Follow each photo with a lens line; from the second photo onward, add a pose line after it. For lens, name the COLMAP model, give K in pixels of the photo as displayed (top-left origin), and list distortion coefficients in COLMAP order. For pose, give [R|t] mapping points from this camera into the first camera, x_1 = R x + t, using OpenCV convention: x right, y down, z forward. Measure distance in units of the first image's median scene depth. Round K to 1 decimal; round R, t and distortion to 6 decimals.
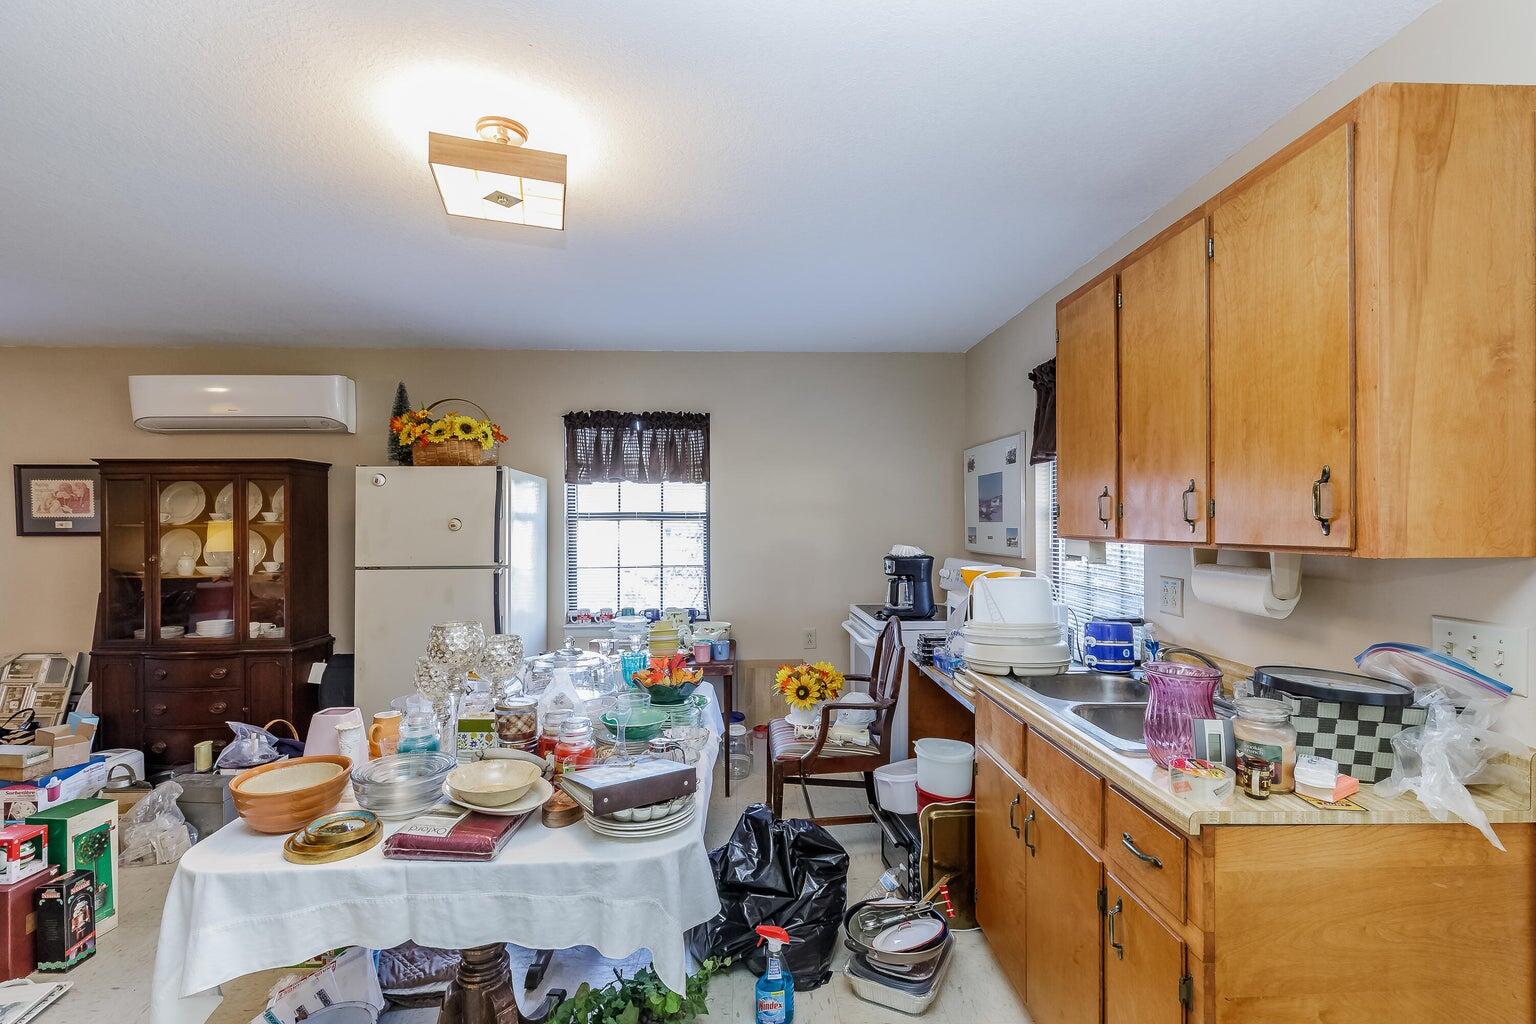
lens RADIAL K [[731.2, 0, 768.0], [0, 731.2, 512.0], [0, 0, 1]] dist [-0.001216, -0.000335]
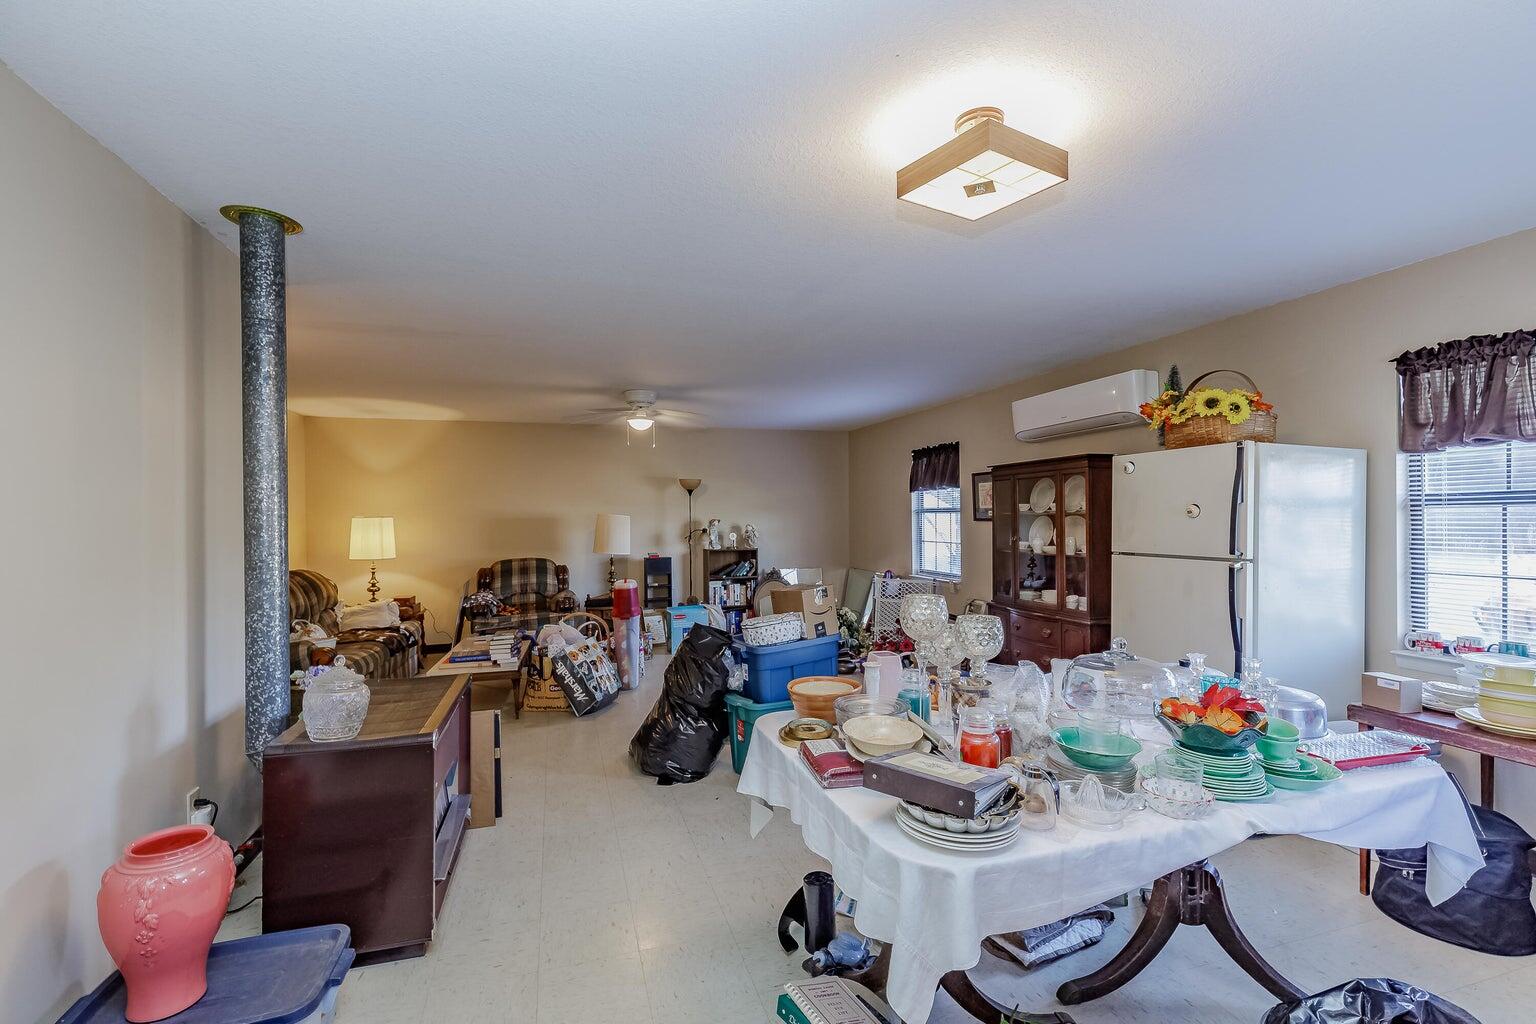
lens RADIAL K [[680.2, 0, 734.5], [0, 680.2, 520.4], [0, 0, 1]] dist [-0.000124, -0.000090]
pose [[0.207061, 0.006646, -0.978305, 0.261419], [0.016955, 0.999802, 0.010380, 0.009550], [0.978181, -0.018737, 0.206907, 0.243331]]
